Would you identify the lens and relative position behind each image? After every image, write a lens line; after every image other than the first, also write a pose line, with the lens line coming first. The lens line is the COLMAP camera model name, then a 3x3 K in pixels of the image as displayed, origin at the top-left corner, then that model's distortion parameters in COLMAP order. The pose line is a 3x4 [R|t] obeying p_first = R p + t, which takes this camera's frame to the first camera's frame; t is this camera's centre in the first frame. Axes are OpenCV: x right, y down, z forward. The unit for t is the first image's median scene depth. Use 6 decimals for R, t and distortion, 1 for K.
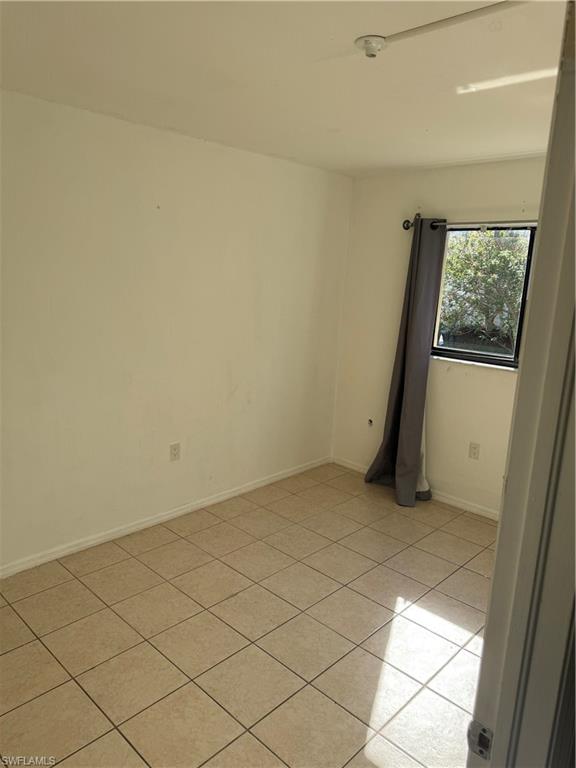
lens RADIAL K [[532.9, 0, 287.9], [0, 532.9, 380.6], [0, 0, 1]] dist [0.055865, -0.076699]
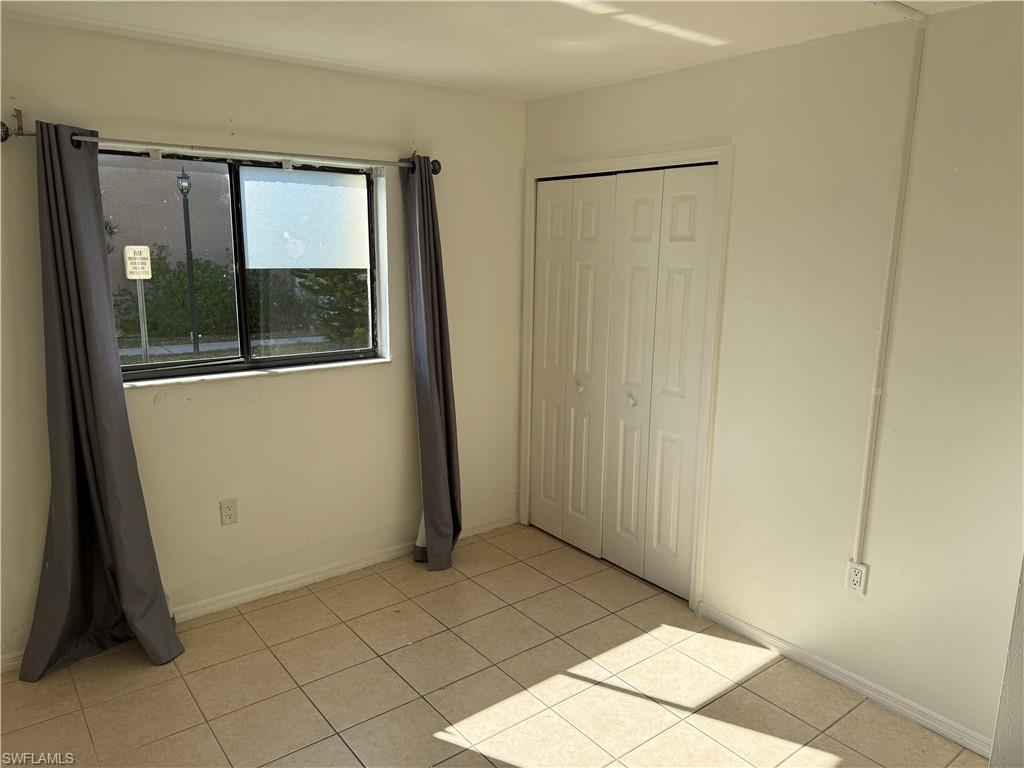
lens RADIAL K [[710.5, 0, 529.9], [0, 710.5, 375.6], [0, 0, 1]] dist [0.055865, -0.076699]
pose [[0.152308, -0.225816, 0.962190, -0.373804], [0.189622, 0.962139, 0.195788, -0.121537], [-0.969972, 0.152632, 0.189362, 0.472337]]
